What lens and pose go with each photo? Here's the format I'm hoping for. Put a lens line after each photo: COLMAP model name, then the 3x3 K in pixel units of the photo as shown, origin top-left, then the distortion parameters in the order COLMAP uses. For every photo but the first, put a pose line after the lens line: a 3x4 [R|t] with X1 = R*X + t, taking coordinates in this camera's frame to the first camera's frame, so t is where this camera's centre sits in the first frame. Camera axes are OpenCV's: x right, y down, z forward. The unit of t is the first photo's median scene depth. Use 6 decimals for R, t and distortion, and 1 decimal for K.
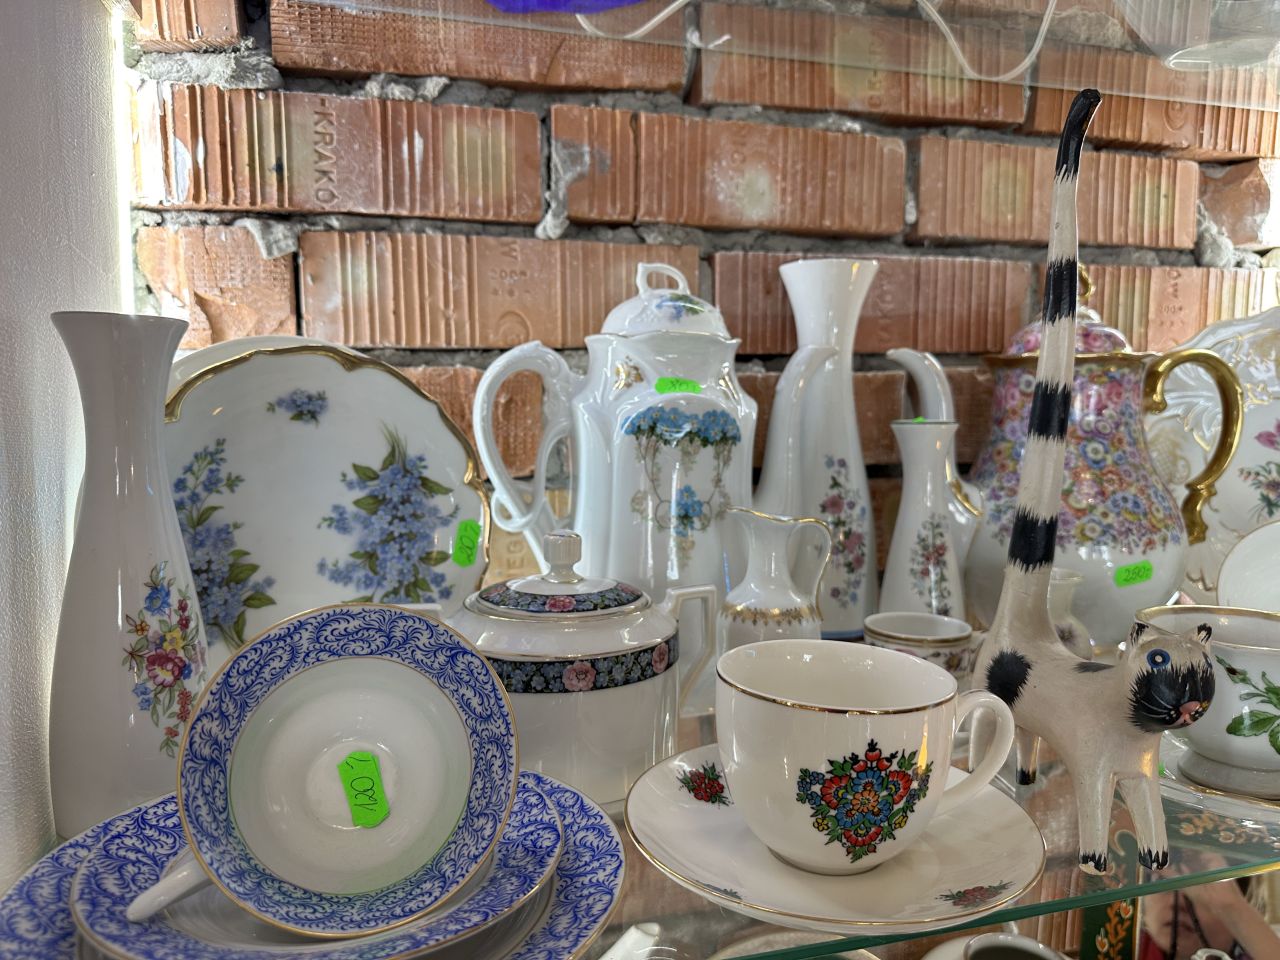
lens RADIAL K [[900.8, 0, 640.0], [0, 900.8, 480.0], [0, 0, 1]] dist [0.038043, -0.058109]
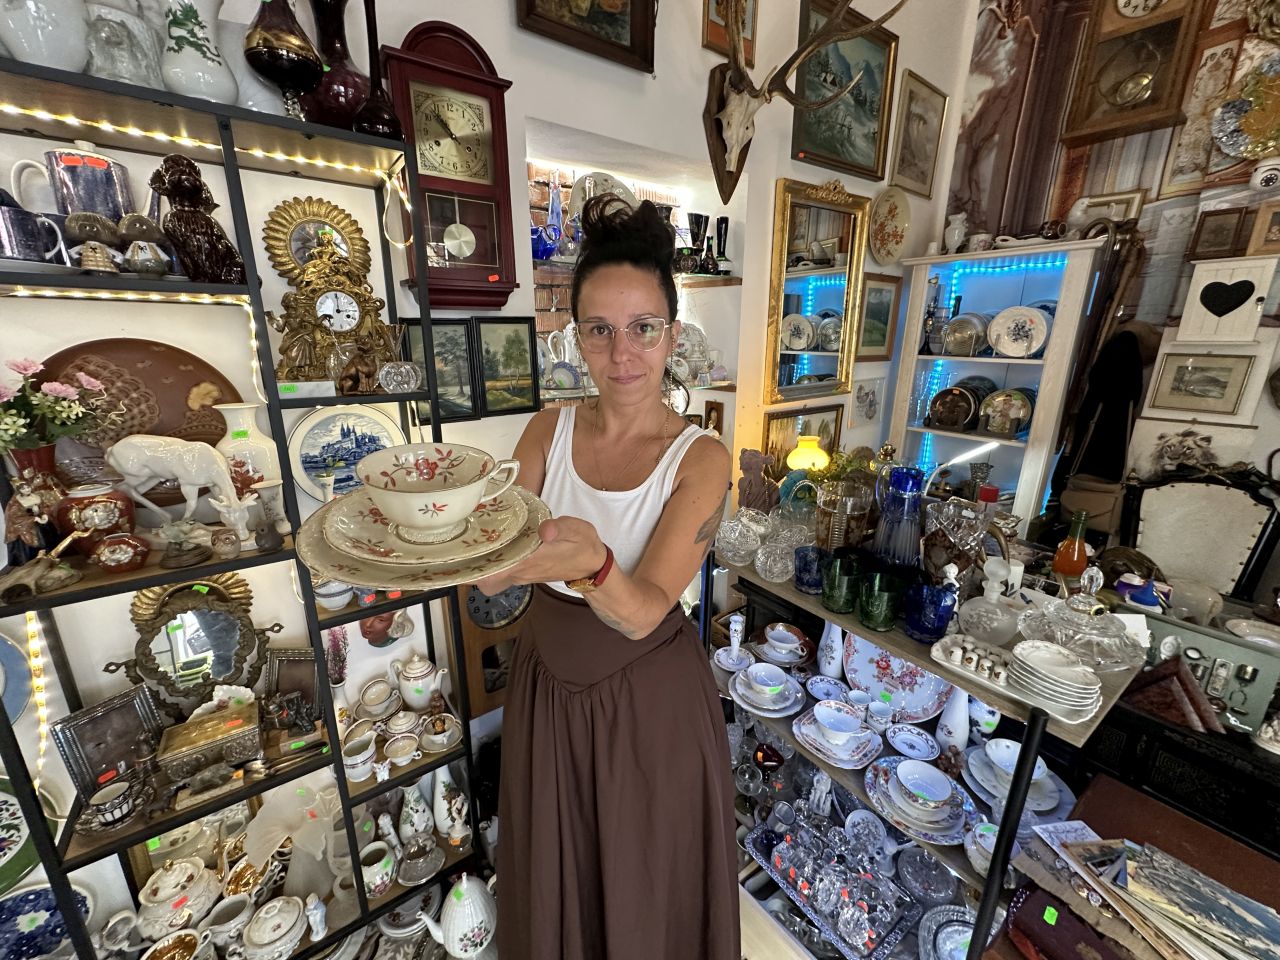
lens RADIAL K [[516.0, 0, 640.0], [0, 516.0, 480.0], [0, 0, 1]] dist [0.001260, 0.000095]
pose [[0.941813, -0.102078, 0.320264, -0.756975], [0.050810, 0.985059, 0.164549, 0.283115], [-0.332276, -0.138702, 0.932928, -2.461954]]
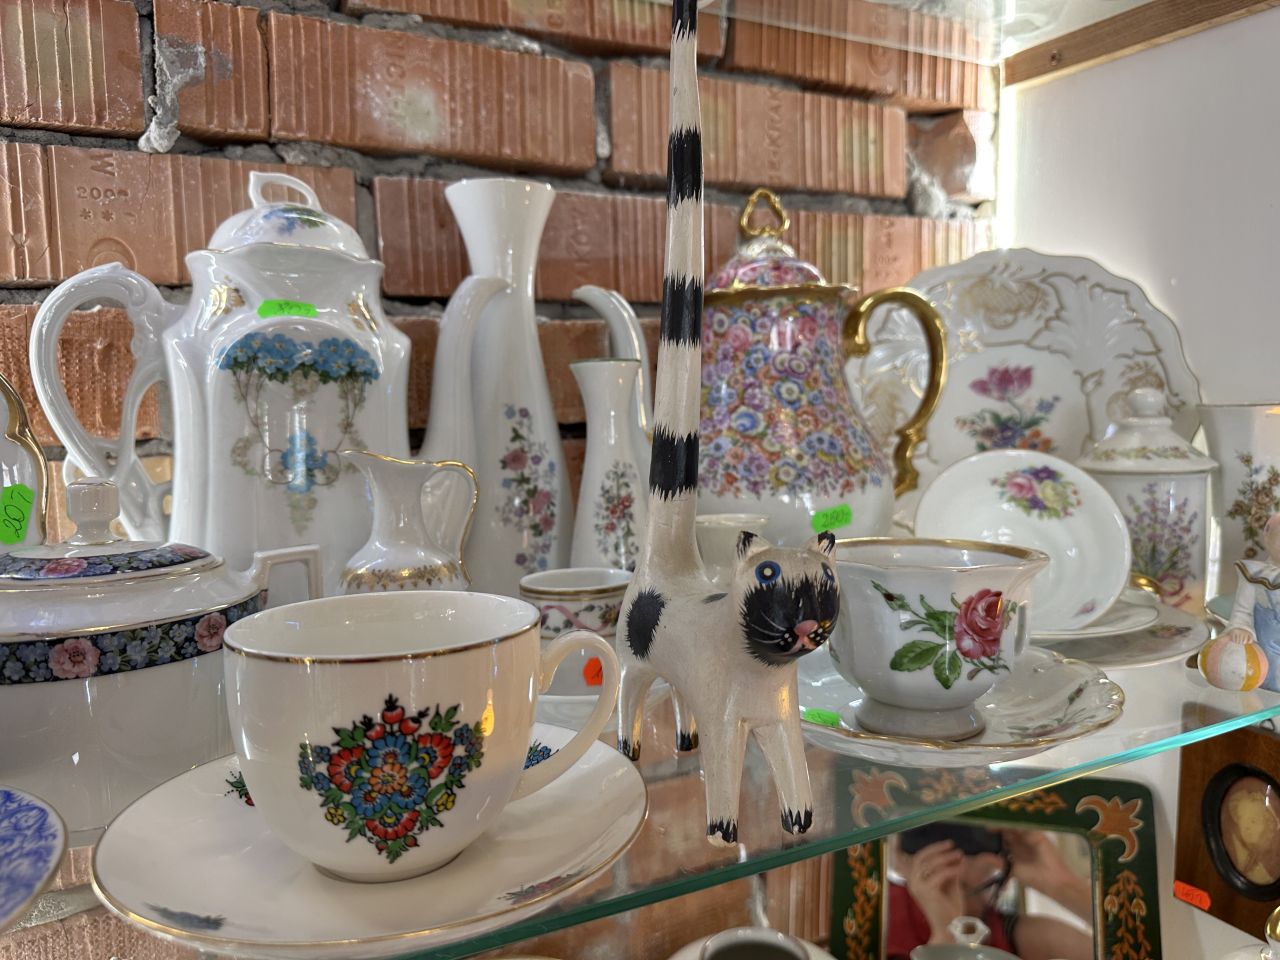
lens RADIAL K [[889.2, 0, 615.5], [0, 889.2, 481.0], [0, 0, 1]] dist [0.103999, -0.193586]
pose [[0.986724, -0.039593, 0.157505, 0.177737], [0.043069, 0.998897, -0.018717, 0.070810], [-0.156590, 0.025252, 0.987341, 0.123105]]
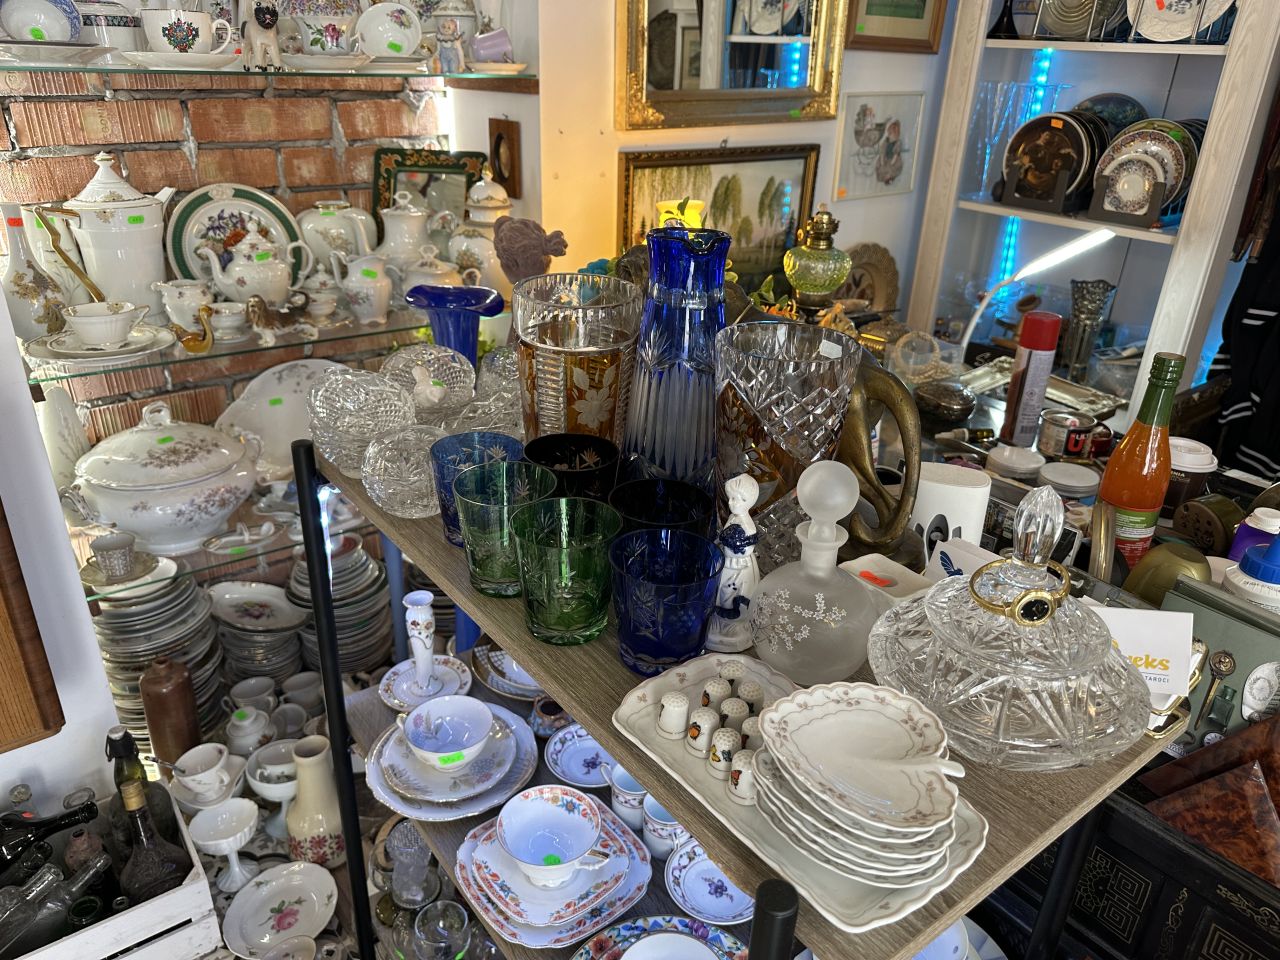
lens RADIAL K [[929.7, 0, 640.0], [0, 929.7, 480.0], [0, 0, 1]] dist [0.003589, -0.004038]
pose [[0.930063, -0.137027, 0.340891, 0.257616], [0.023353, 0.948018, 0.317358, 0.532418], [-0.366658, -0.287202, 0.884916, -2.225956]]
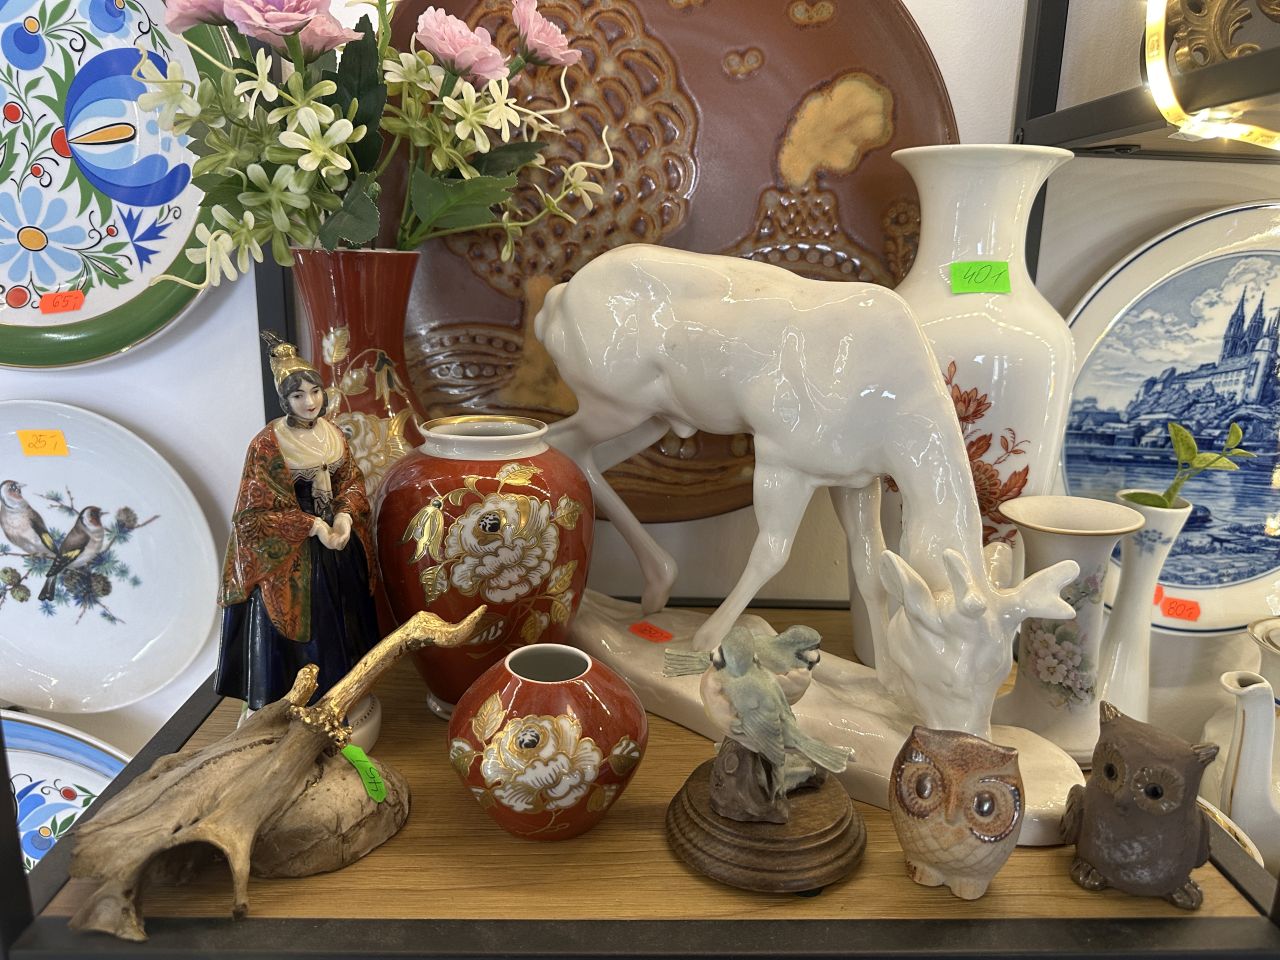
lens RADIAL K [[900.8, 0, 640.0], [0, 900.8, 480.0], [0, 0, 1]] dist [0.038043, -0.058109]
pose [[0.966895, 0.070374, -0.245280, -1.613068], [-0.037458, 0.989949, 0.136372, 0.434596], [0.252412, -0.122670, 0.959813, -0.961377]]
